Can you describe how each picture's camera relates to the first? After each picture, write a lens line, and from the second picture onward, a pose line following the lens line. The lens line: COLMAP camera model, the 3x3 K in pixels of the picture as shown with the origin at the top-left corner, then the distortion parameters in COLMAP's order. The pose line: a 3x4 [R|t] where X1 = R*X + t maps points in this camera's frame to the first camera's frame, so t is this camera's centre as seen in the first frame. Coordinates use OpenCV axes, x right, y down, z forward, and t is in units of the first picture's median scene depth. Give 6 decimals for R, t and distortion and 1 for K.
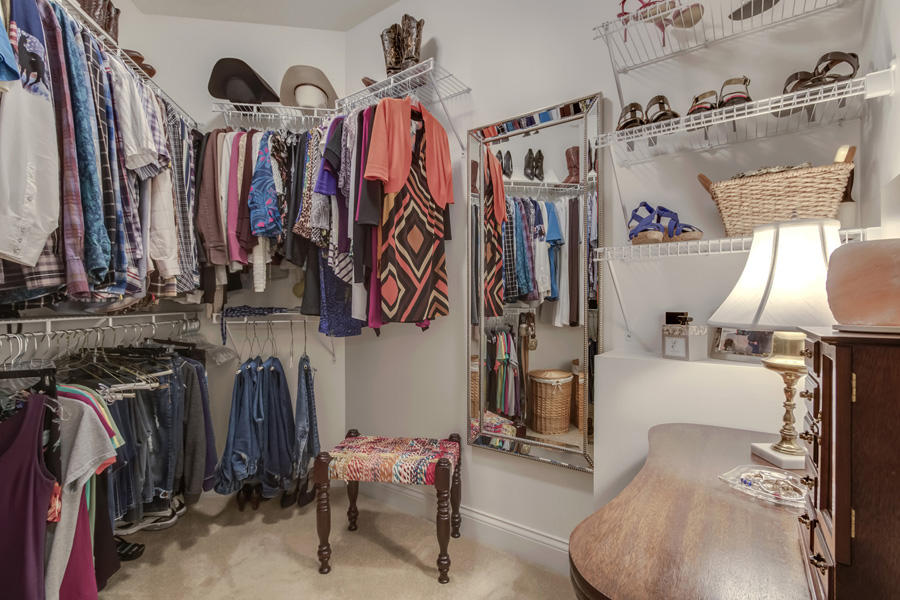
lens RADIAL K [[412.5, 0, 447.3], [0, 412.5, 305.6], [0, 0, 1]] dist [-0.016221, 0.005059]
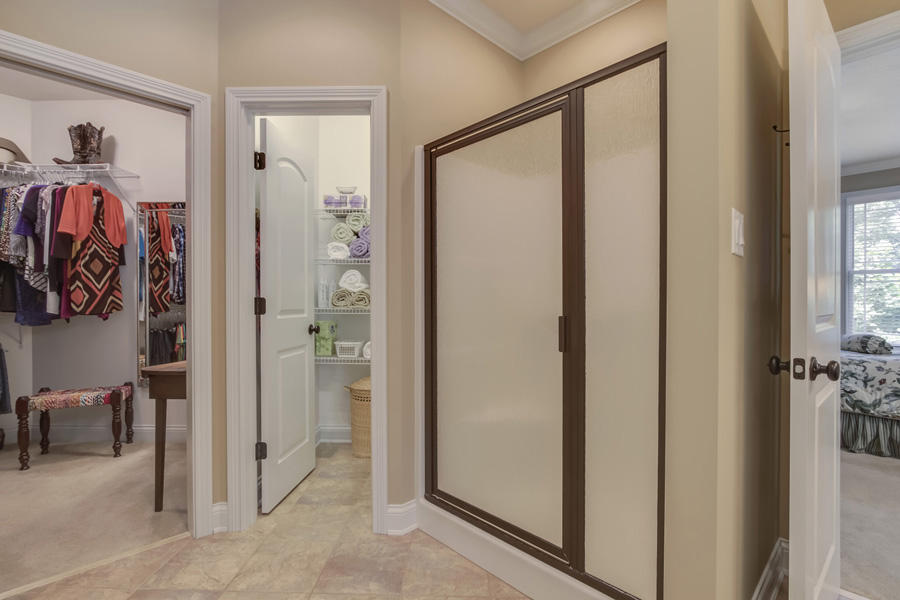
lens RADIAL K [[412.5, 0, 447.3], [0, 412.5, 305.6], [0, 0, 1]] dist [-0.016221, 0.005059]
pose [[0.820660, -0.003164, 0.571408, 0.146021], [0.002087, 0.999995, 0.002539, 0.001044], [-0.571413, -0.000891, 0.820662, -1.212443]]
